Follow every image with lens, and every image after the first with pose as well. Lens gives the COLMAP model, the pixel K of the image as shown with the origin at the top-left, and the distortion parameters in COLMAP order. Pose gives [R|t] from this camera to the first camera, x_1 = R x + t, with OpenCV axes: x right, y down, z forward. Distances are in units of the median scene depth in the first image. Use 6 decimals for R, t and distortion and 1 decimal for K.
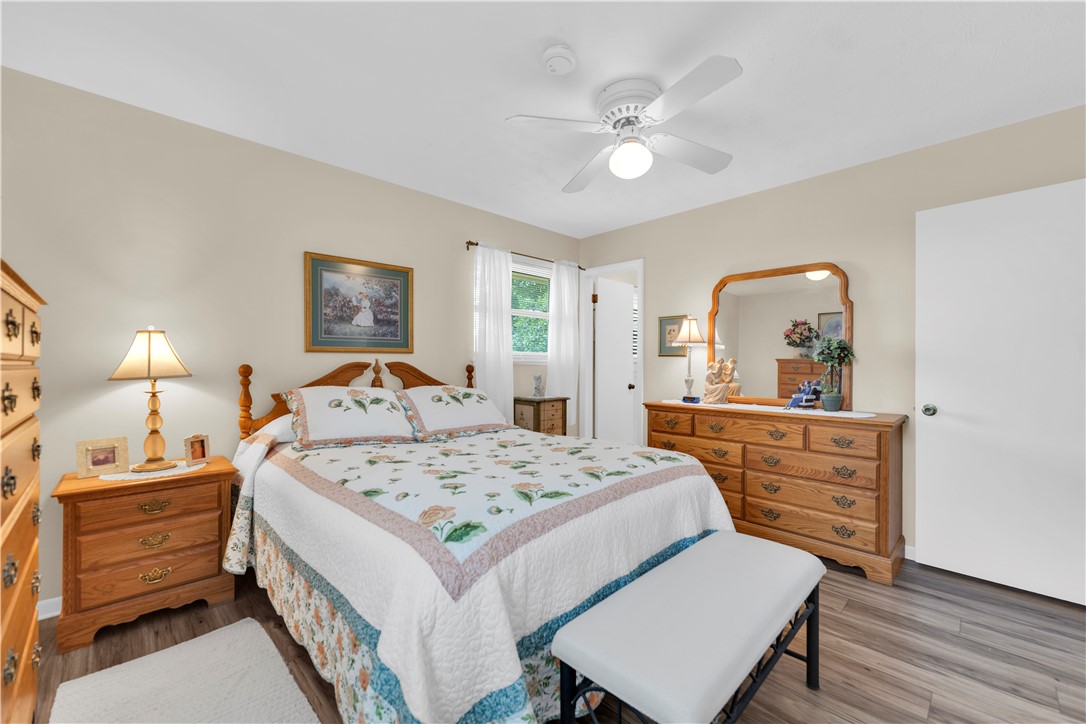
lens RADIAL K [[439.9, 0, 543.9], [0, 439.9, 364.7], [0, 0, 1]] dist [0.000653, 0.000050]
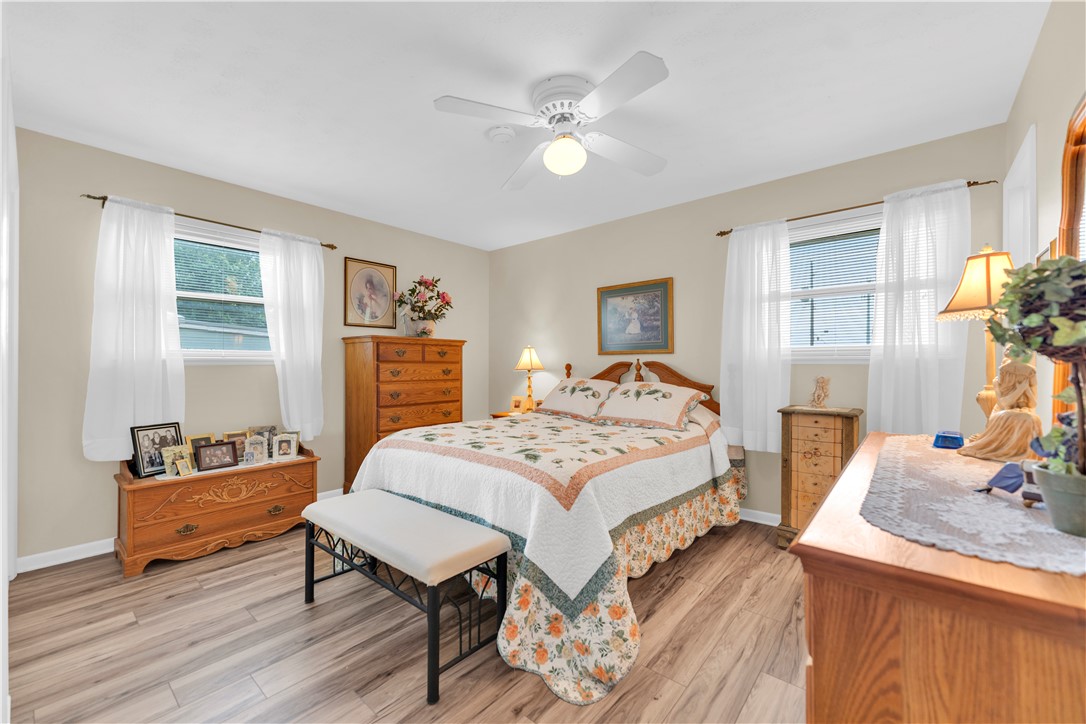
lens RADIAL K [[439.9, 0, 543.2], [0, 439.9, 360.9], [0, 0, 1]] dist [0.000653, 0.000050]
pose [[0.079670, -0.002436, -0.996818, 0.831208], [0.001388, 0.999996, -0.002333, -0.005256], [0.996820, -0.001198, 0.079673, 0.621958]]
